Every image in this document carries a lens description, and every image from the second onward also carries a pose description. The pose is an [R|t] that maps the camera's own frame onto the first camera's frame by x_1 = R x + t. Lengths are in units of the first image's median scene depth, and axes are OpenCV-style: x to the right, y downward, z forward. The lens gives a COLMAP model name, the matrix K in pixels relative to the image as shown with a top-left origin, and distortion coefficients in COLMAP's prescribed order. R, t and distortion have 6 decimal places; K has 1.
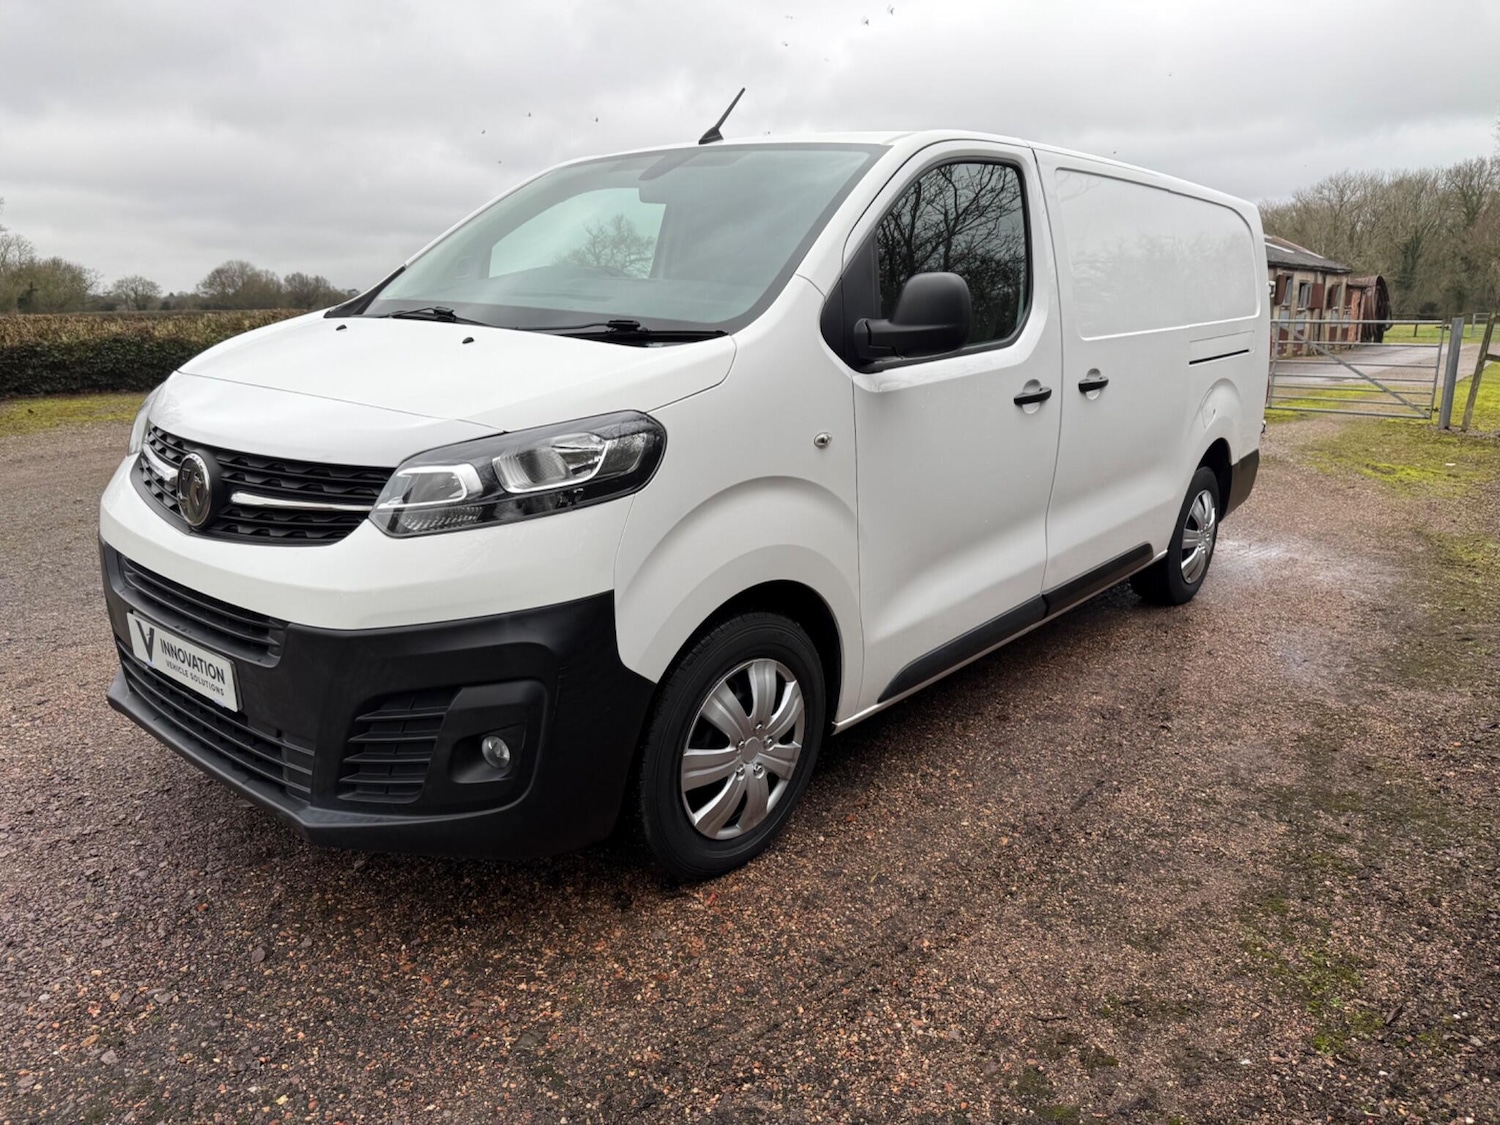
lens RADIAL K [[1075.8, 0, 751.9], [0, 1075.8, 555.0], [0, 0, 1]] dist [0.015909, -0.022440]
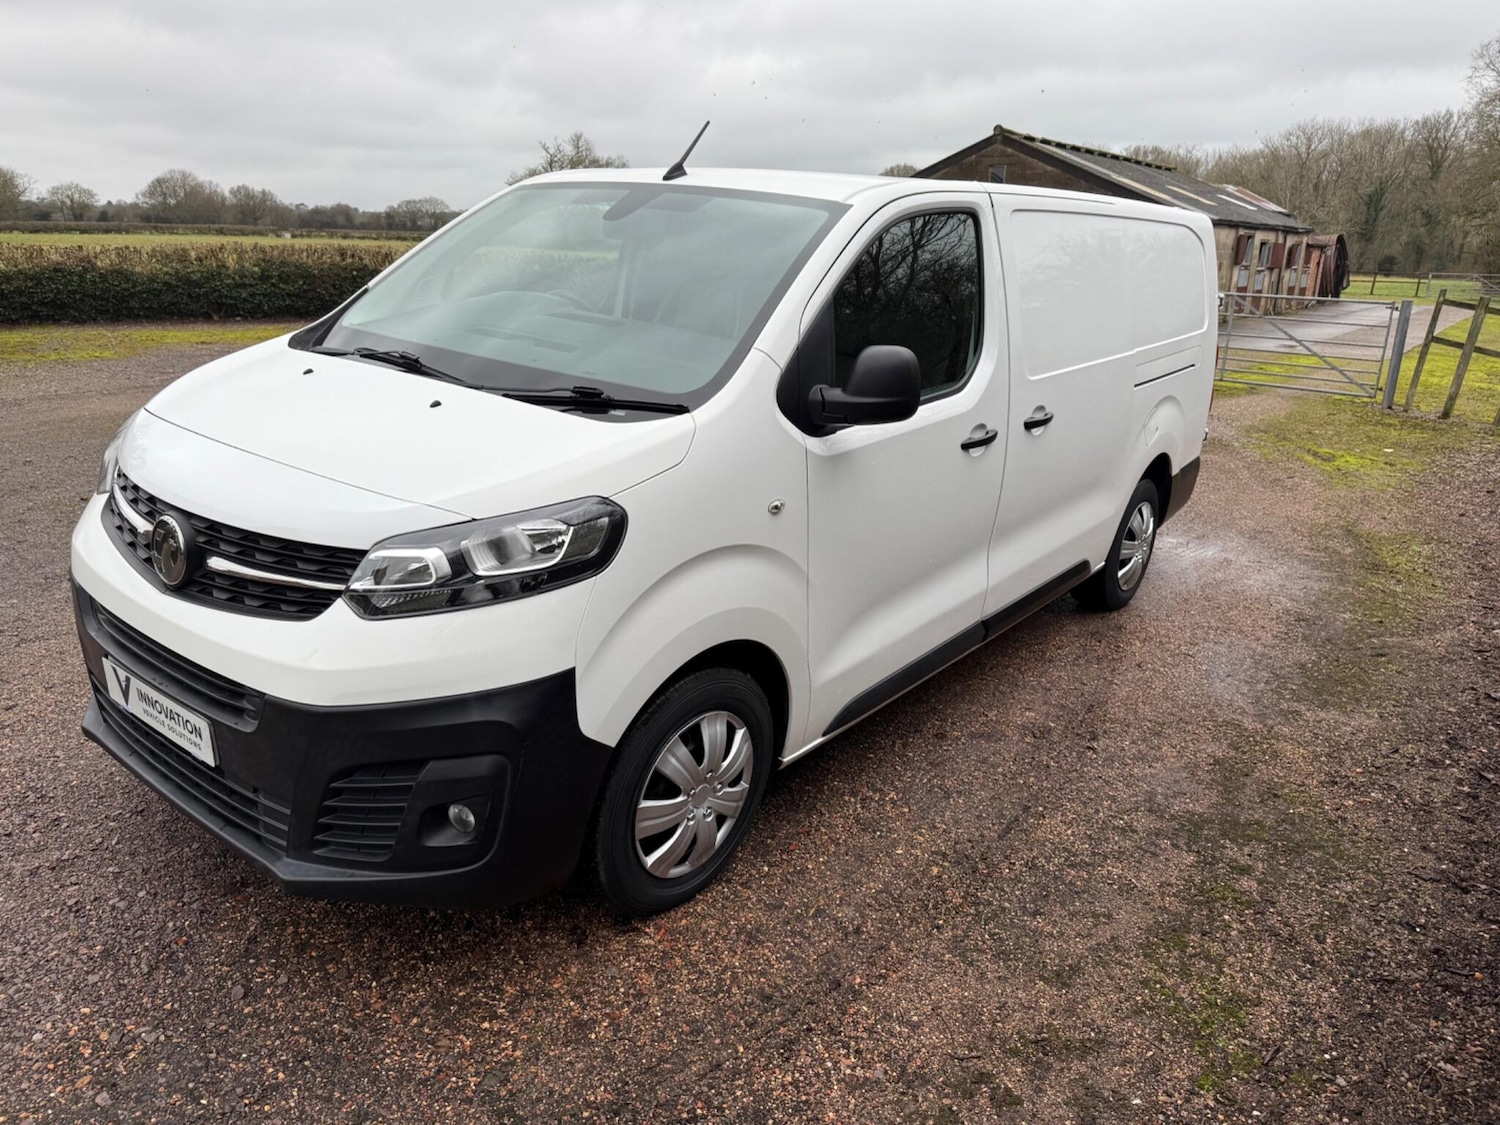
lens RADIAL K [[1075.8, 0, 745.6], [0, 1075.8, 567.0], [0, 0, 1]] dist [0.015909, -0.022440]
pose [[0.999094, 0.022052, 0.036409, -0.000677], [-0.024582, 0.997204, 0.070566, -0.123588], [-0.034751, -0.071397, 0.996842, -0.051022]]
